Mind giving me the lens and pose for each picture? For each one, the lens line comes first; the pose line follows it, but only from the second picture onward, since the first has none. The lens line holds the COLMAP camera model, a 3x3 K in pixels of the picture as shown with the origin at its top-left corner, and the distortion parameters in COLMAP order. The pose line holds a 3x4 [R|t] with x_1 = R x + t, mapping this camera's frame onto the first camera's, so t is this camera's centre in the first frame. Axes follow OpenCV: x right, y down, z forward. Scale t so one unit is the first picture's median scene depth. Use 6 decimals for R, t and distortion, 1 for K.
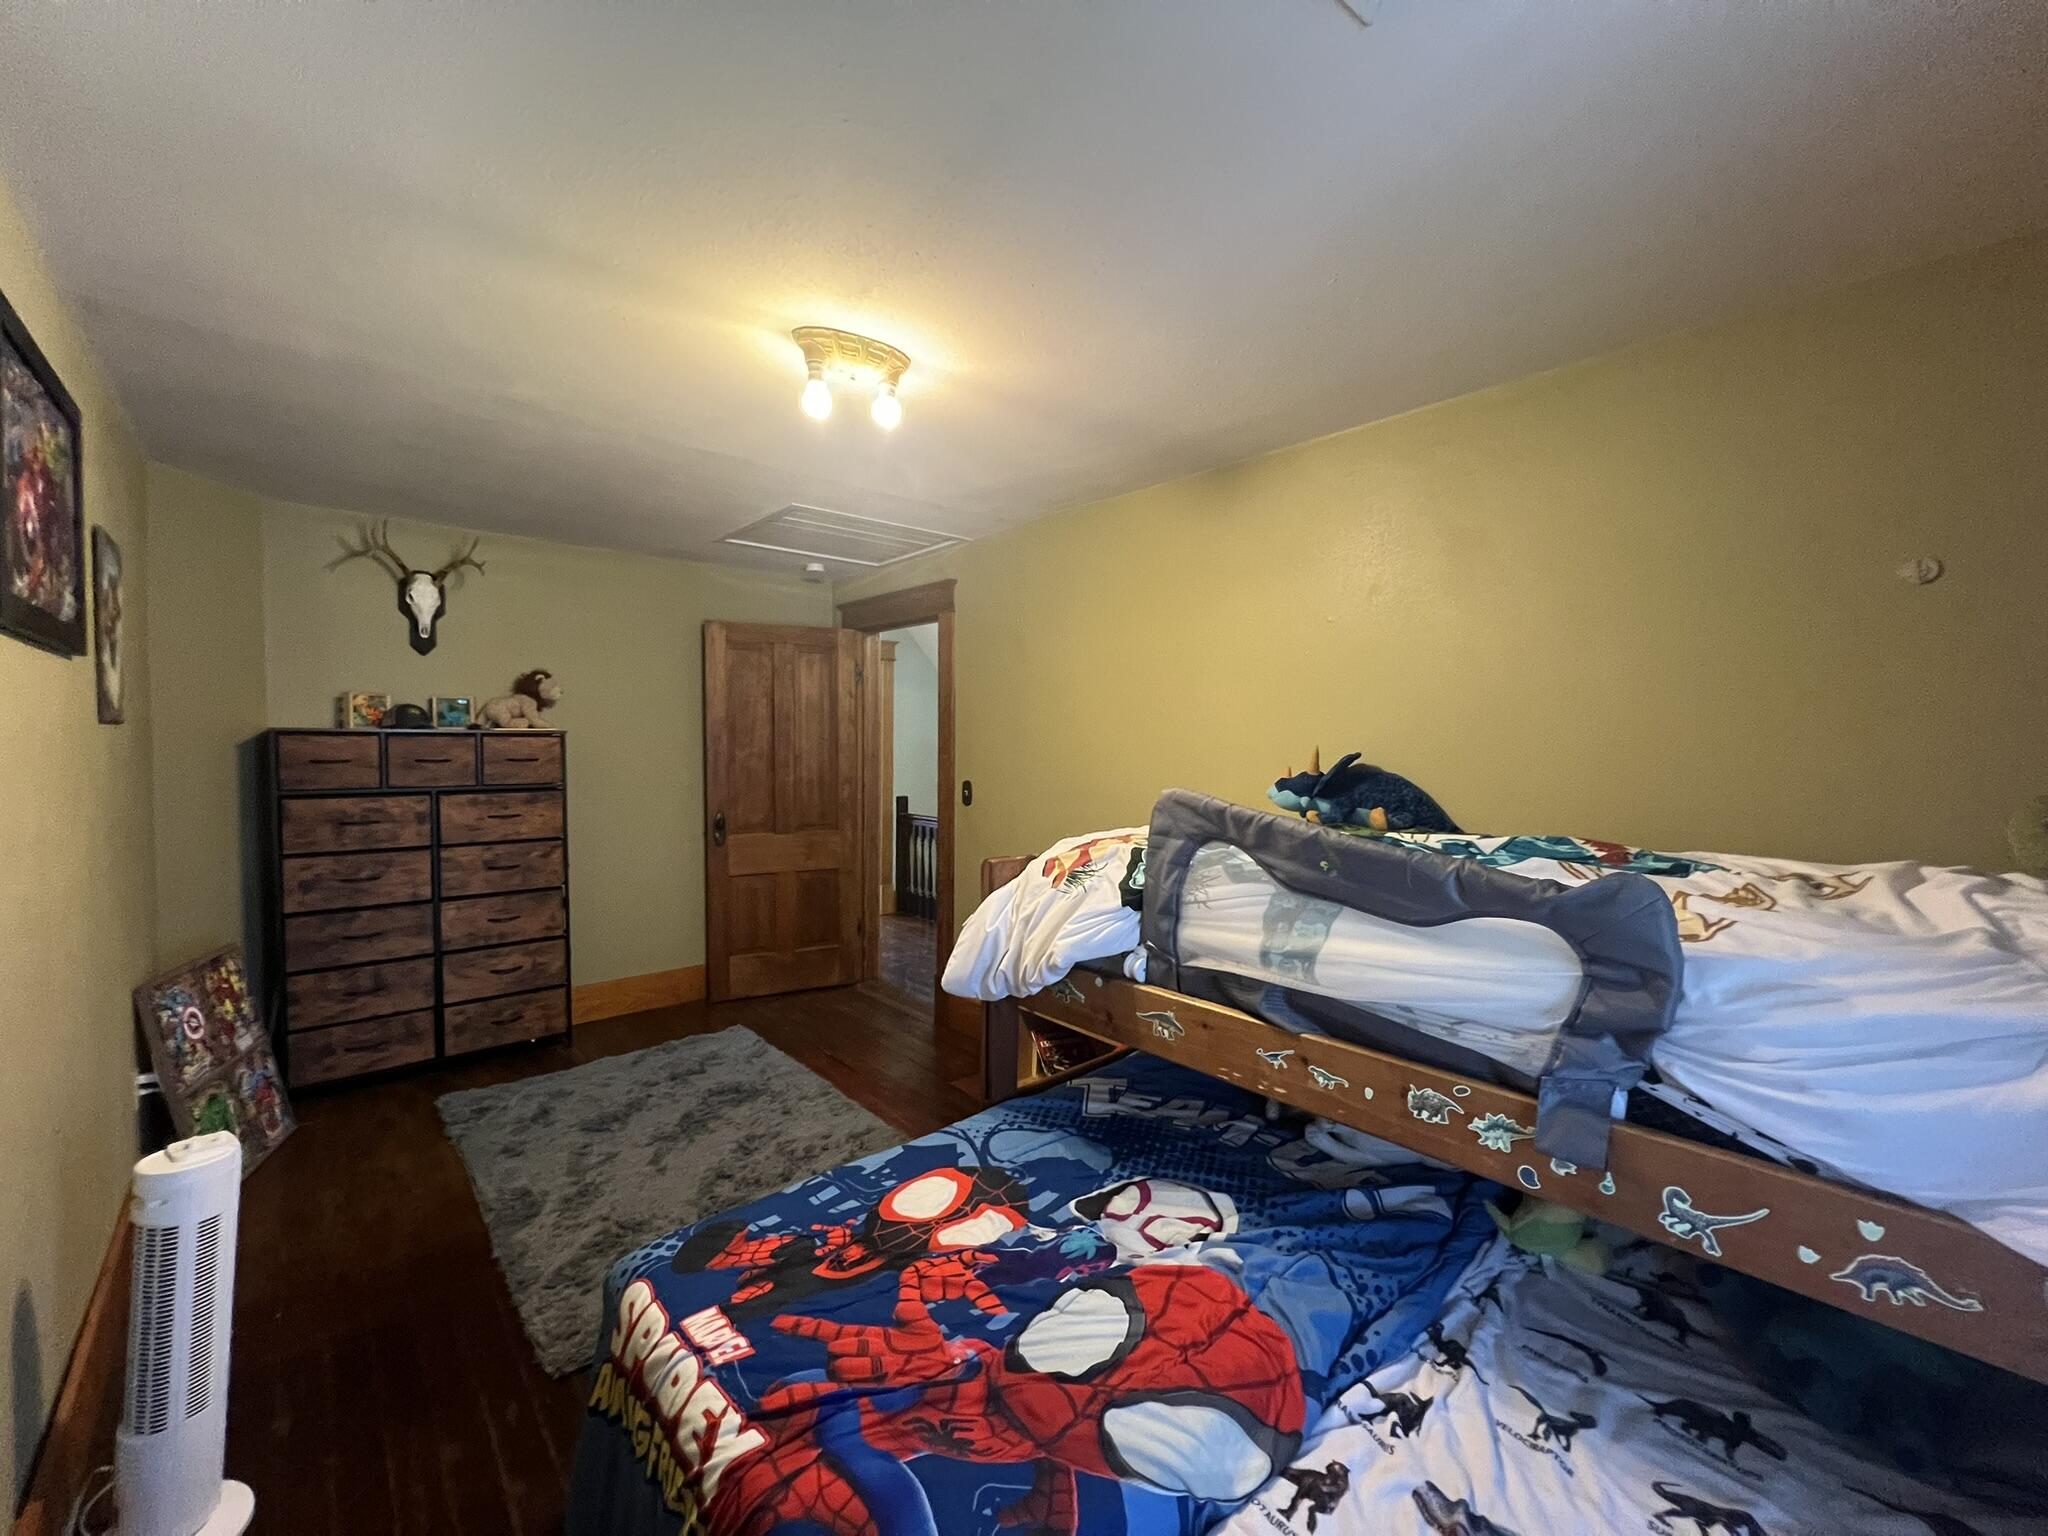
lens RADIAL K [[816.4, 0, 1019.6], [0, 816.4, 769.1], [0, 0, 1]] dist [-0.000843, 0.000381]
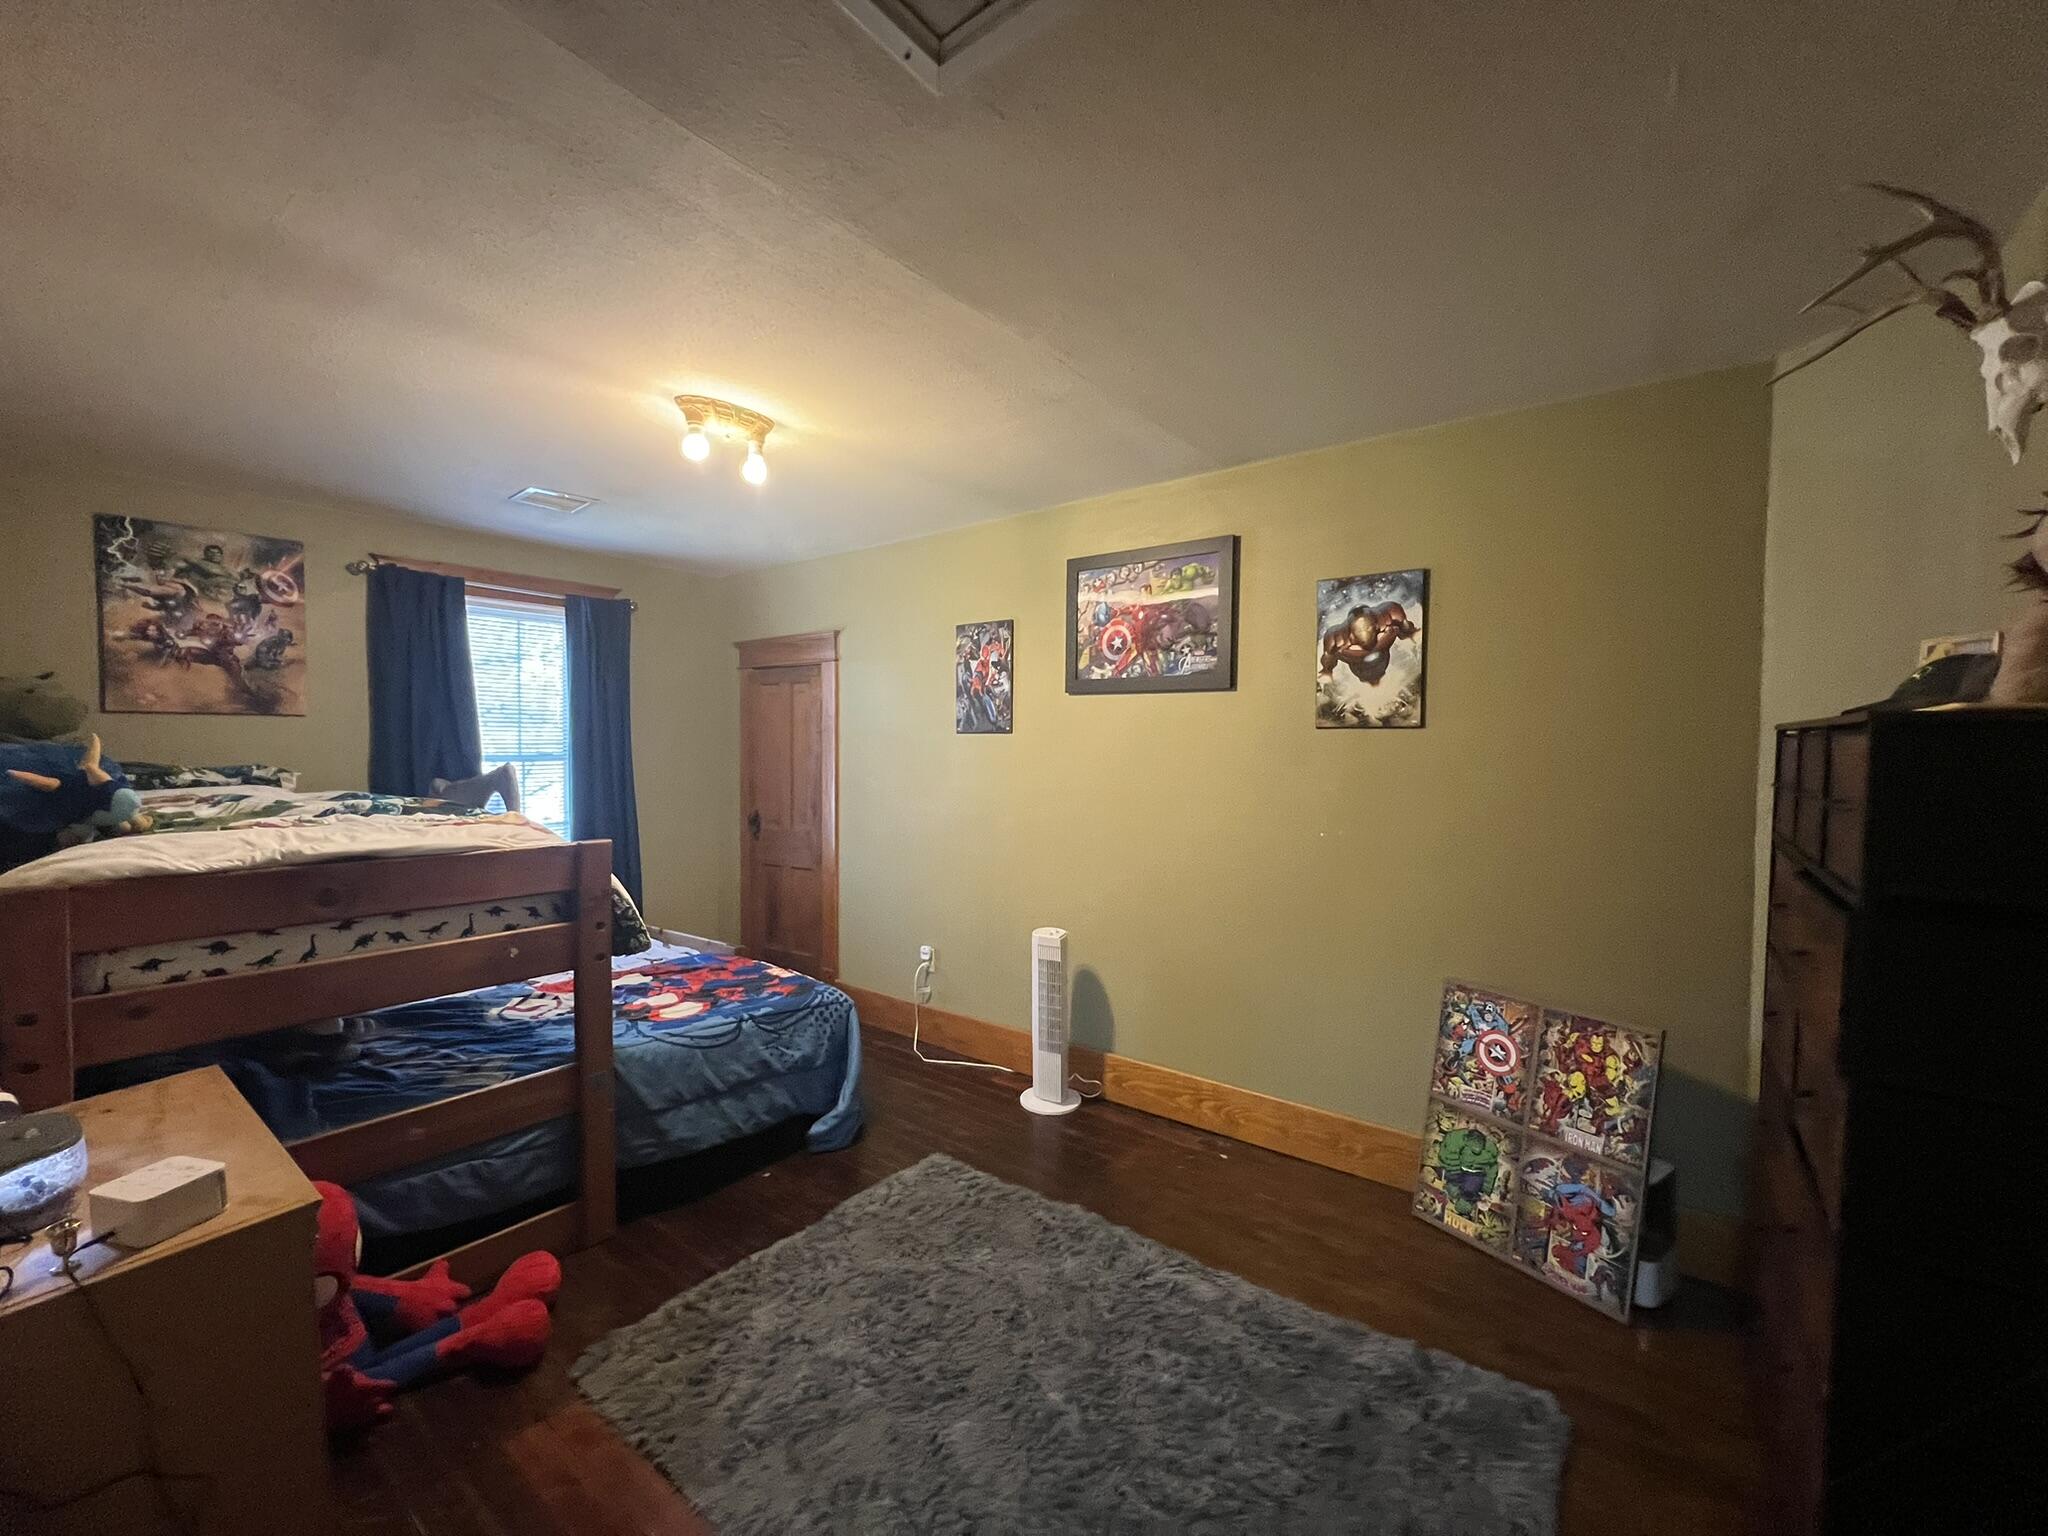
lens RADIAL K [[821.0, 0, 1031.1], [0, 821.0, 778.7], [0, 0, 1]] dist [-0.005748, 0.001803]
pose [[-0.984296, 0.009014, -0.176298, -0.358994], [-0.005399, 0.996691, 0.081103, -0.065598], [0.176446, 0.080781, -0.980990, 1.849195]]
